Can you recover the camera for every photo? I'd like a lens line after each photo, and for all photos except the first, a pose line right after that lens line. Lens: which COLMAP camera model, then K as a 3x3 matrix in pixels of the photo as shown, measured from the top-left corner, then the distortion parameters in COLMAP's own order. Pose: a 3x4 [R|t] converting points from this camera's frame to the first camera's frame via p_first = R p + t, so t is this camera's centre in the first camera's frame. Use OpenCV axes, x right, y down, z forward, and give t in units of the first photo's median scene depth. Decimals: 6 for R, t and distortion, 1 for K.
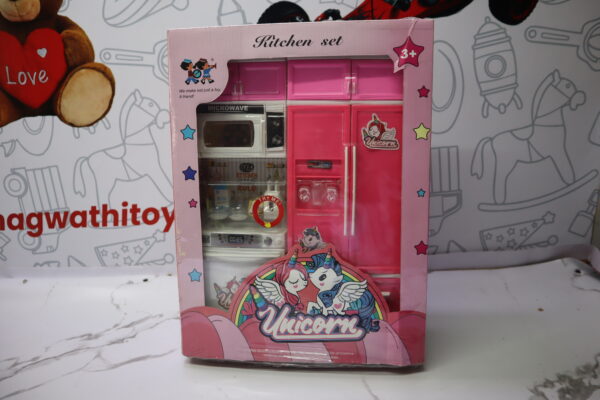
lens RADIAL K [[422.5, 0, 305.7], [0, 422.5, 198.6], [0, 0, 1]] dist [-0.119863, 0.079618]
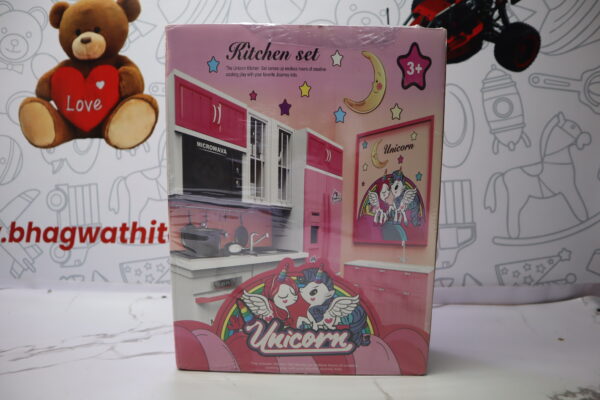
lens RADIAL K [[422.5, 0, 306.3], [0, 422.5, 199.5], [0, 0, 1]] dist [-0.119863, 0.079618]
pose [[0.997531, 0.042011, -0.056284, 0.011692], [-0.053122, 0.975533, -0.213340, 0.168435], [0.045944, 0.215803, 0.975355, -0.036330]]
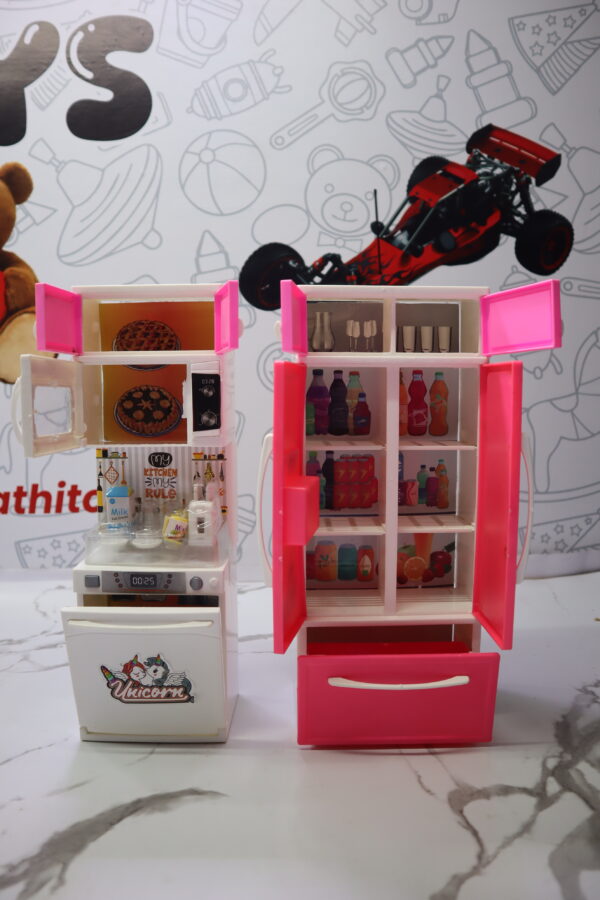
lens RADIAL K [[633.8, 0, 300.9], [0, 633.8, 441.8], [0, 0, 1]] dist [-0.119863, 0.079618]
pose [[0.999465, 0.020412, 0.025547, -0.022646], [-0.015359, 0.982748, -0.184310, 0.148169], [-0.028868, 0.183819, 0.982536, -0.176438]]
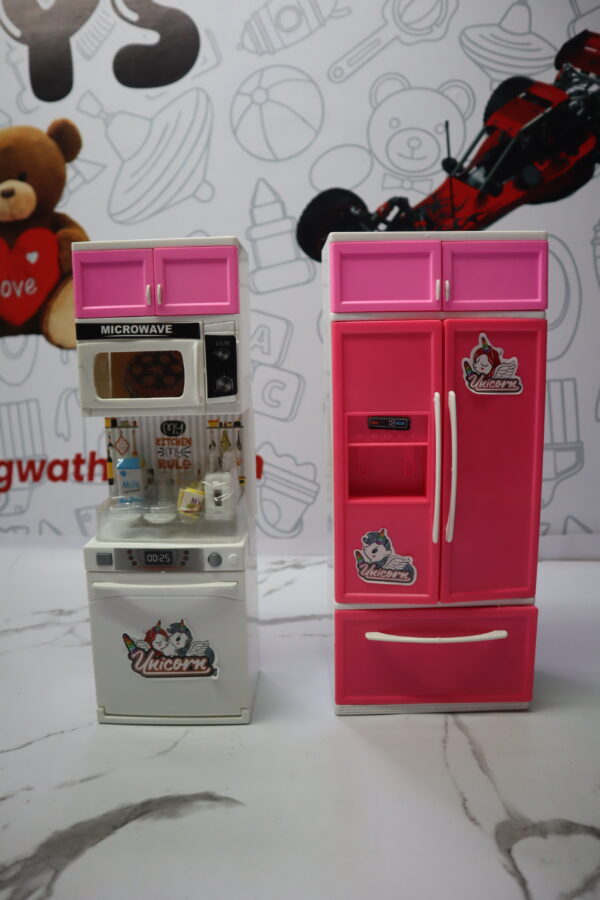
lens RADIAL K [[633.8, 0, 299.1], [0, 633.8, 442.9], [0, 0, 1]] dist [-0.119863, 0.079618]
pose [[0.991275, 0.021477, -0.130045, 0.038804], [-0.037040, 0.992267, -0.118465, 0.125109], [0.126496, 0.122248, 0.984406, -0.088677]]
